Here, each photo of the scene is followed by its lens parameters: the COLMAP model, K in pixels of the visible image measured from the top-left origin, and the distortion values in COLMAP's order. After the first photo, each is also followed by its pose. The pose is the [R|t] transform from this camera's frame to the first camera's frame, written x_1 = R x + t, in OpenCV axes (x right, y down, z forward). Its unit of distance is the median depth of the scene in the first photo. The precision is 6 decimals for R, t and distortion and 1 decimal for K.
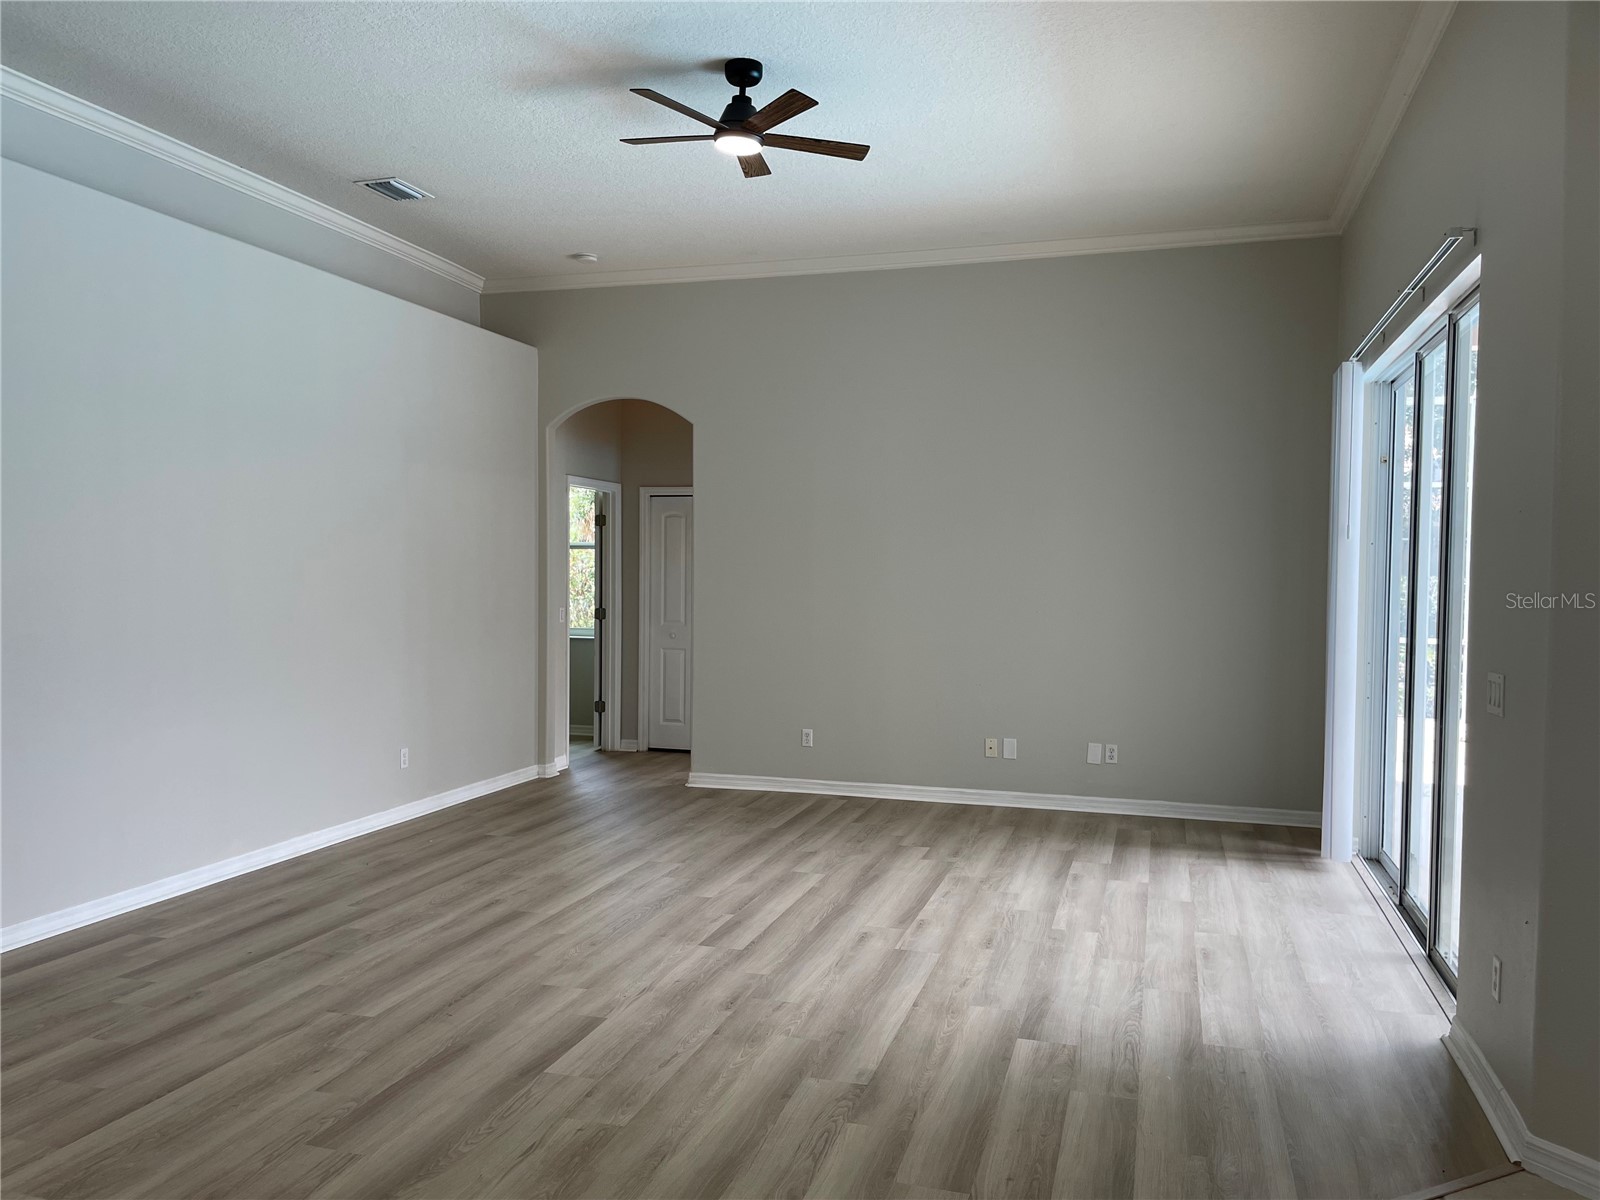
lens RADIAL K [[1223.9, 0, 787.9], [0, 1223.9, 609.4], [0, 0, 1]] dist [0.091738, -0.127388]
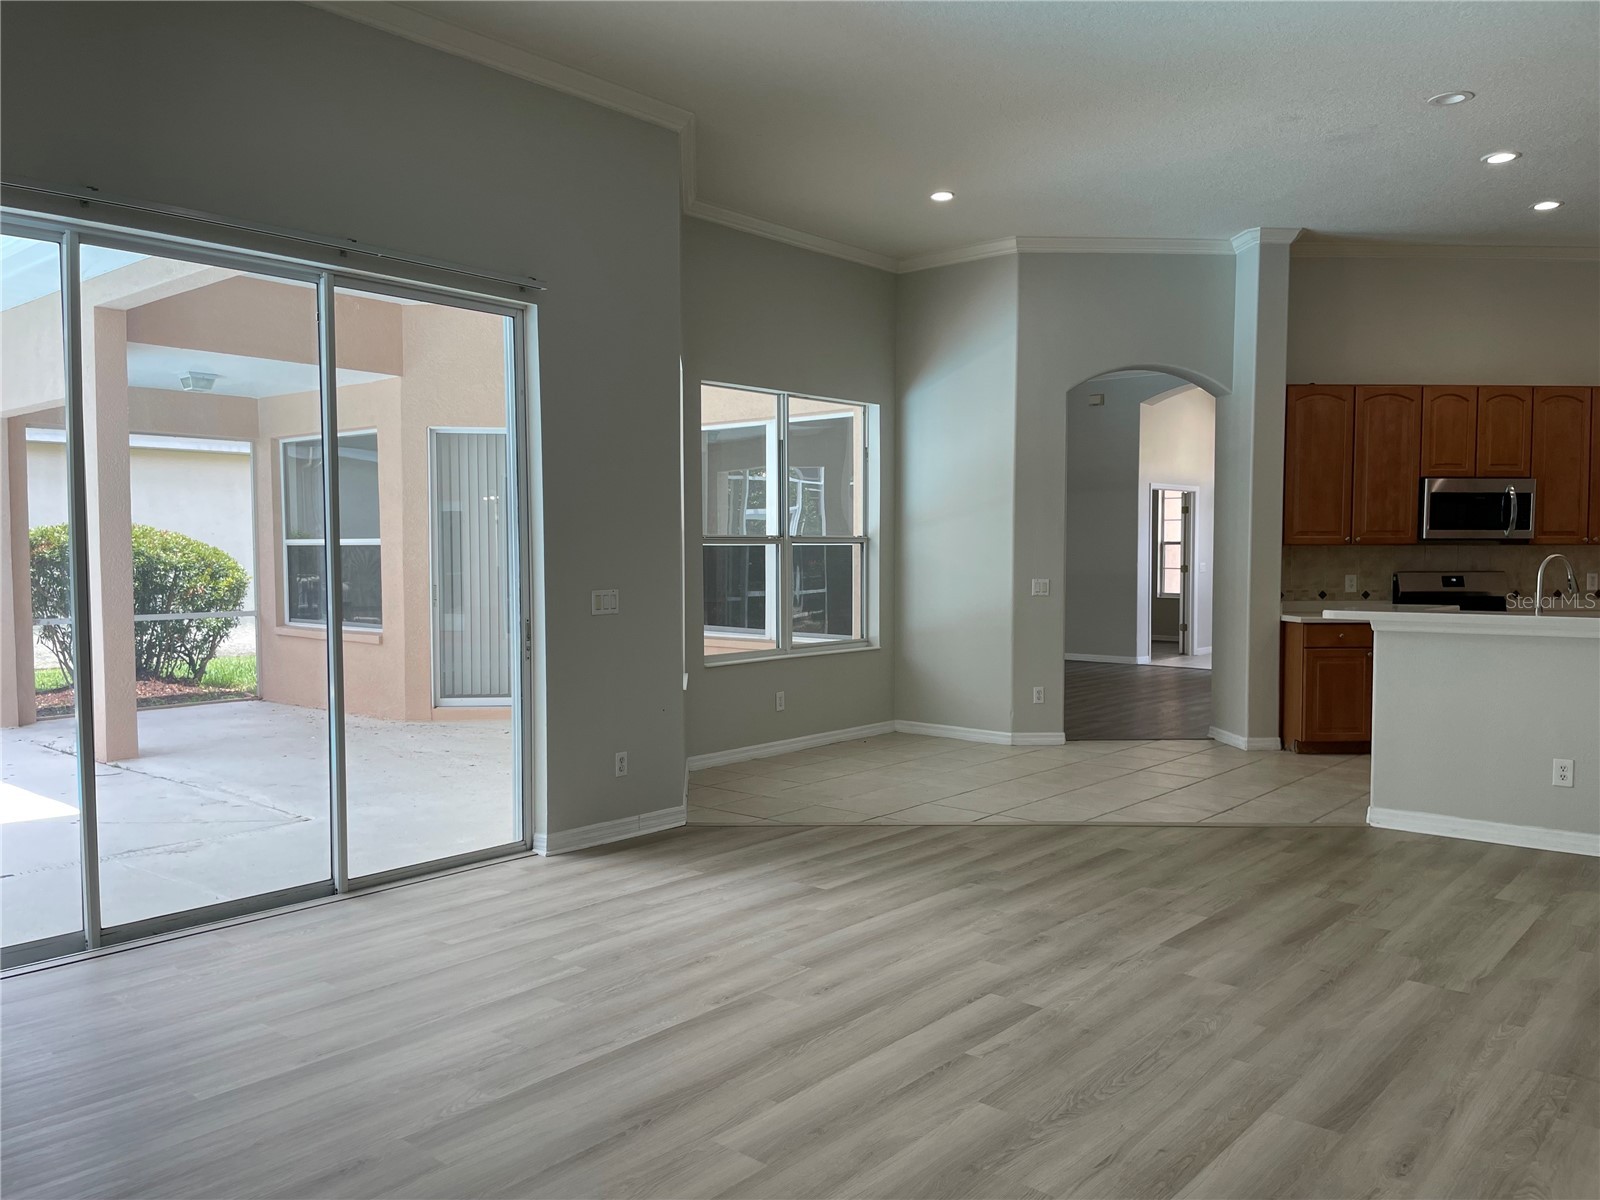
lens RADIAL K [[1223.9, 0, 787.9], [0, 1223.9, 609.4], [0, 0, 1]] dist [0.091738, -0.127388]
pose [[-0.914056, -0.028963, 0.404552, -0.256529], [0.004962, 0.996574, 0.082558, -0.045094], [-0.405557, 0.077470, -0.910781, 1.925906]]
